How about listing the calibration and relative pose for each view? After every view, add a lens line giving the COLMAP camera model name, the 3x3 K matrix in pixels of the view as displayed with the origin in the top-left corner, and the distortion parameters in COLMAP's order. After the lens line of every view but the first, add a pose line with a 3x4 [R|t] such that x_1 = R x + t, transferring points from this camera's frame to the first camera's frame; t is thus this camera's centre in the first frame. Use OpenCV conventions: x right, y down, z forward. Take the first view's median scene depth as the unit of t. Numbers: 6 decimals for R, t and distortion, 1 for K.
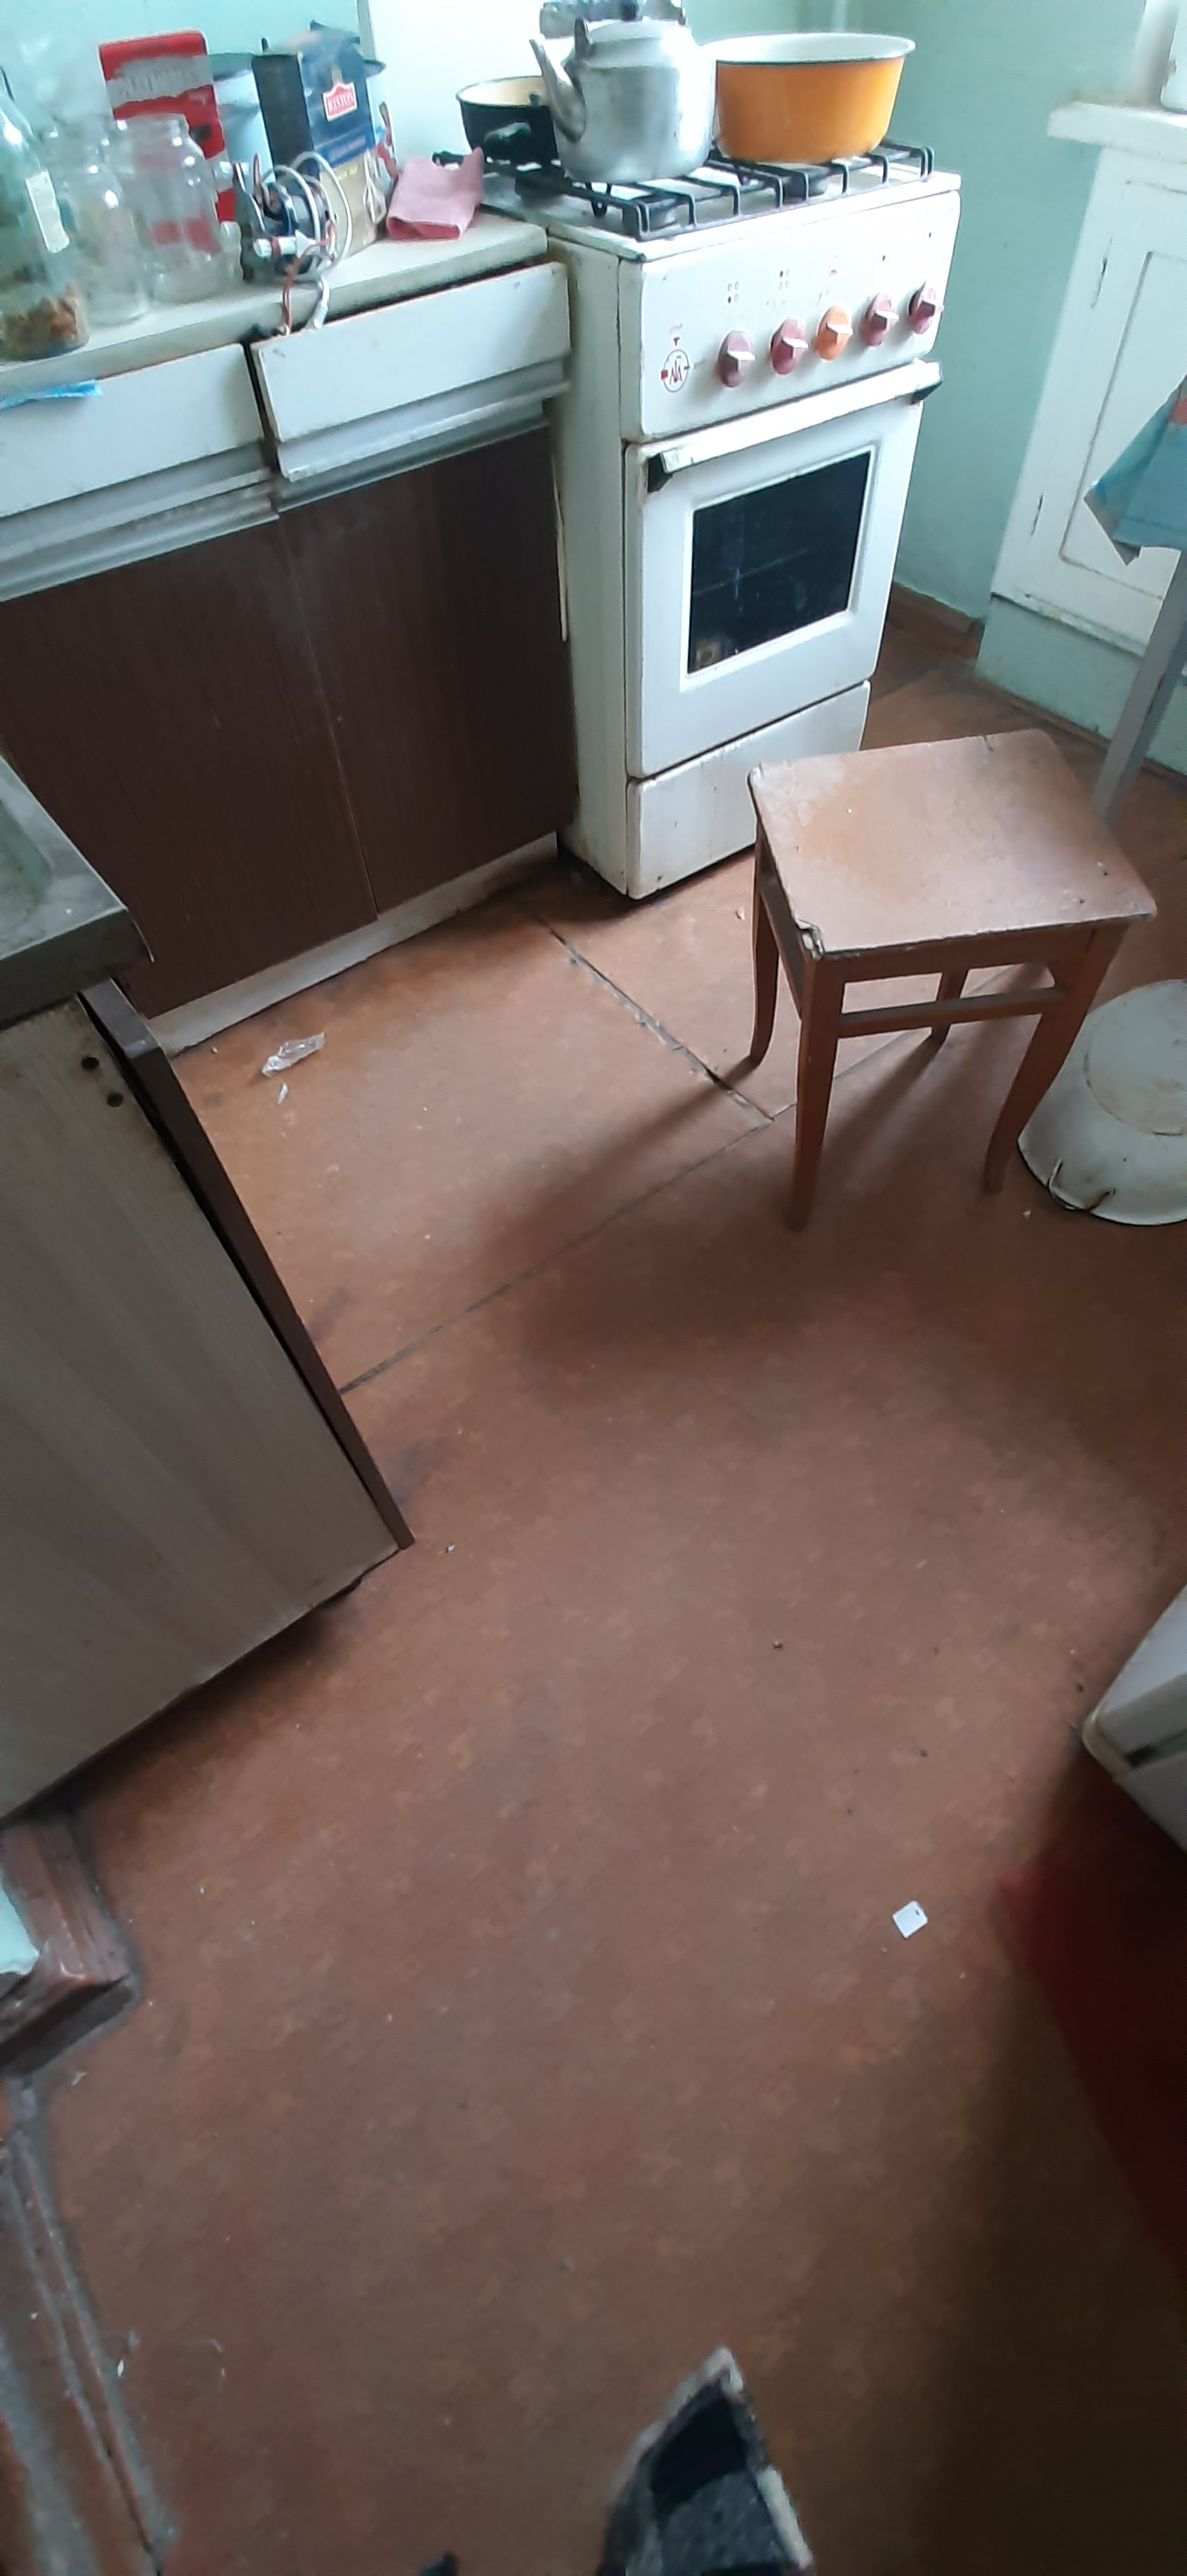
lens RADIAL K [[993.0, 0, 602.4], [0, 993.0, 1303.8], [0, 0, 1]] dist [0.011737, -0.012306]
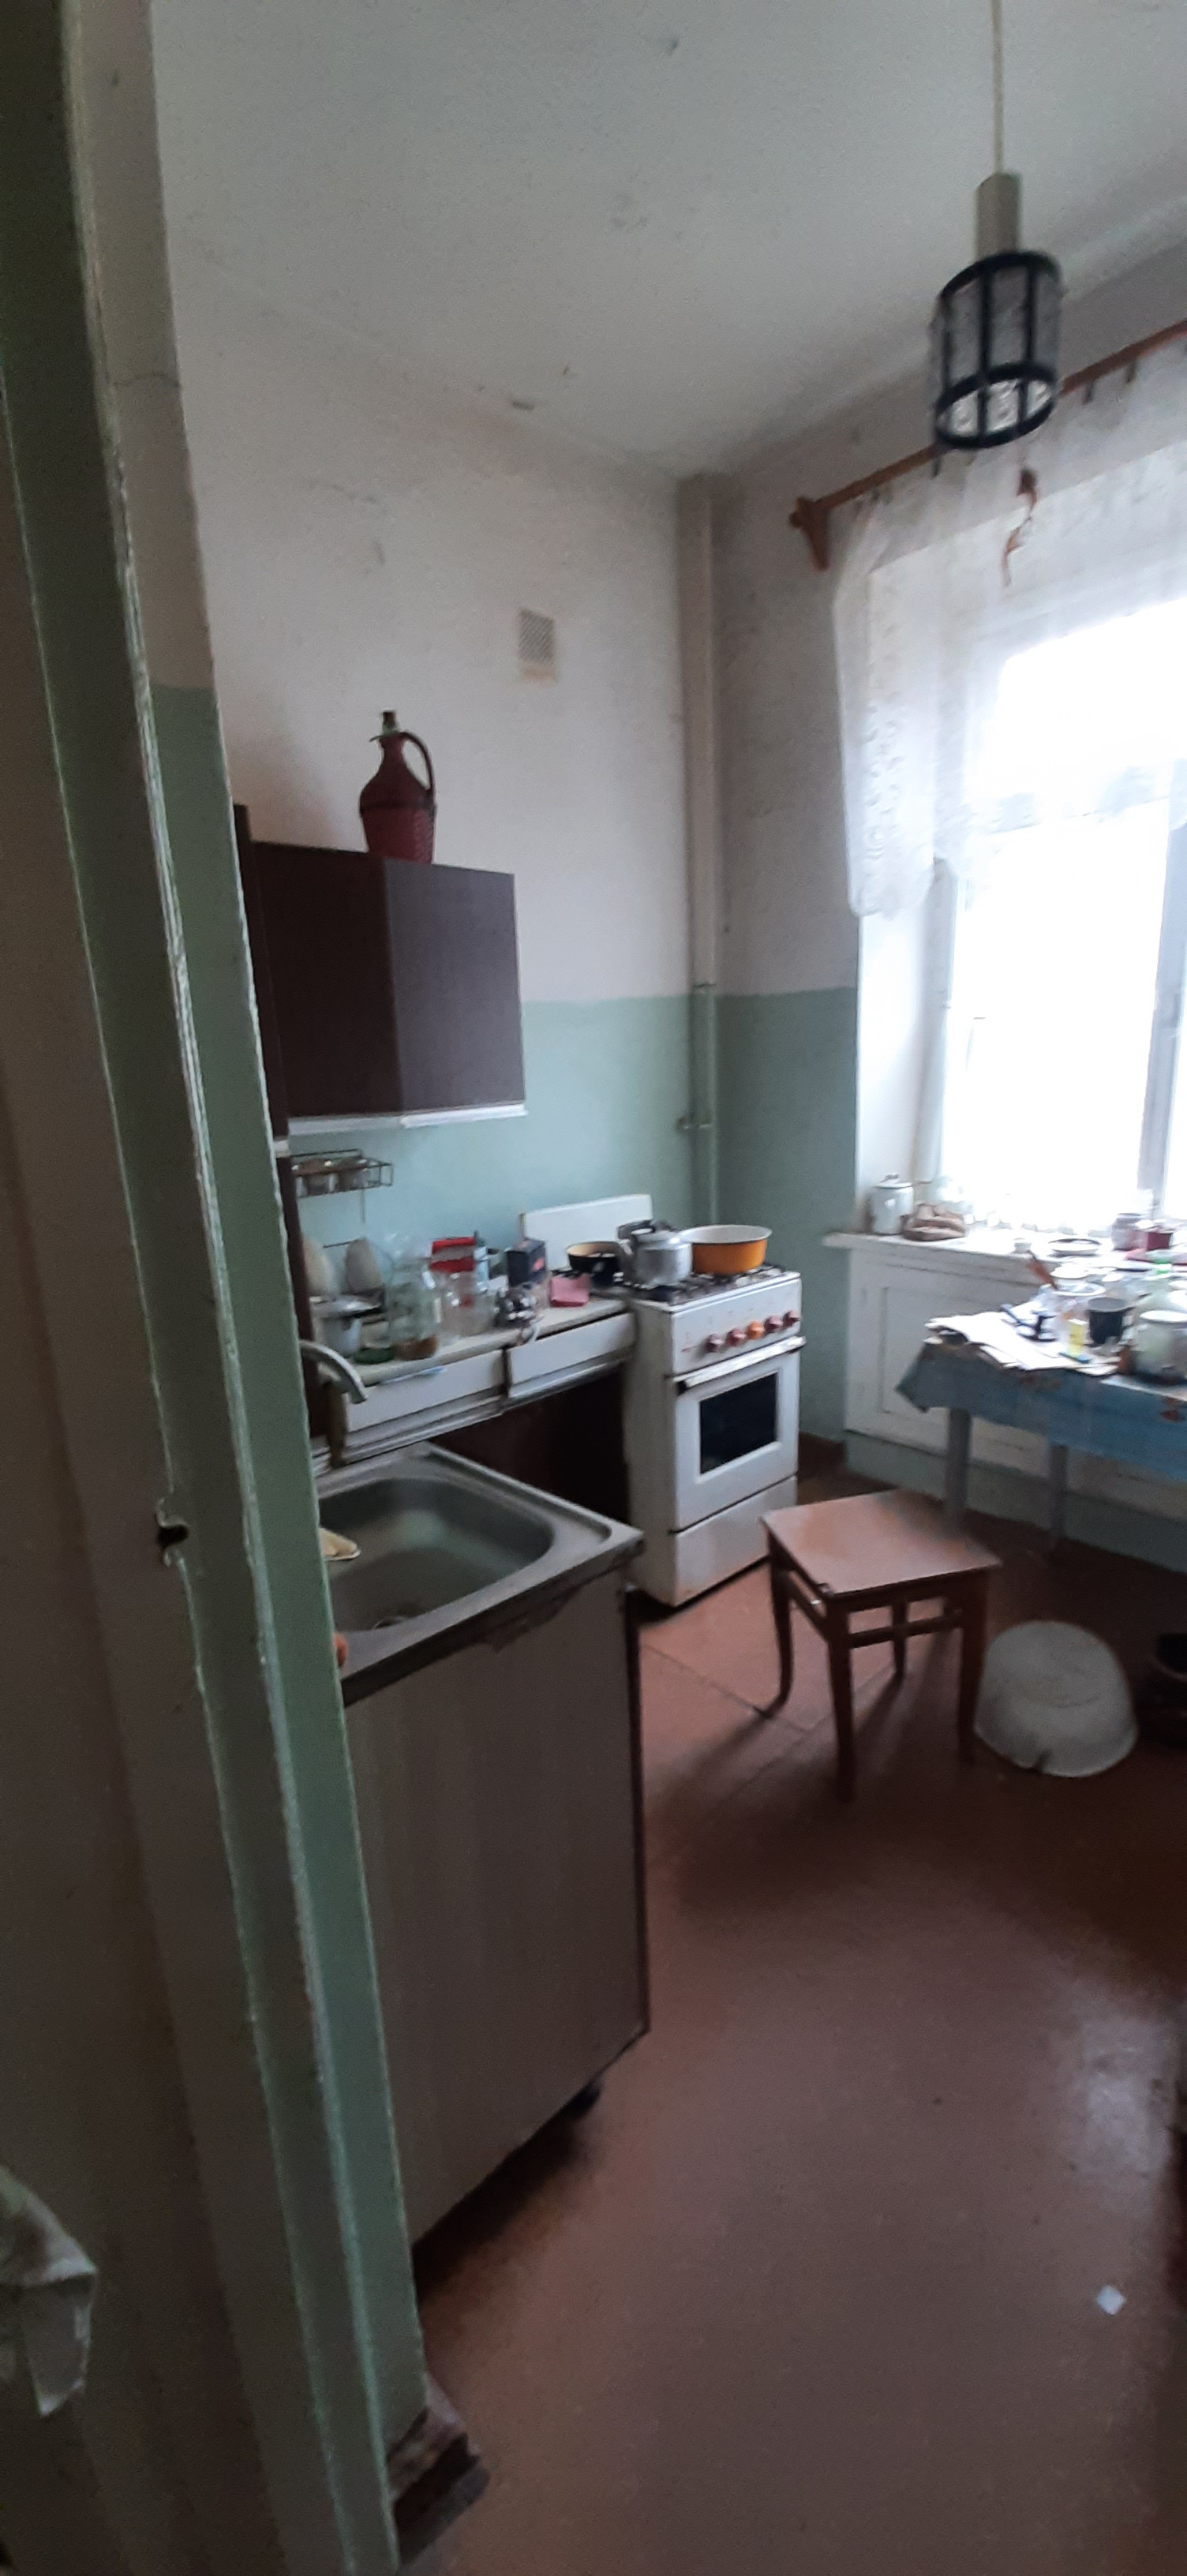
lens RADIAL K [[993.0, 0, 602.4], [0, 993.0, 1303.8], [0, 0, 1]] dist [0.011737, -0.012306]
pose [[0.993950, -0.028056, 0.106192, -0.305375], [0.093241, 0.726526, -0.680783, 0.370704], [-0.058051, 0.686566, 0.724746, -0.531719]]
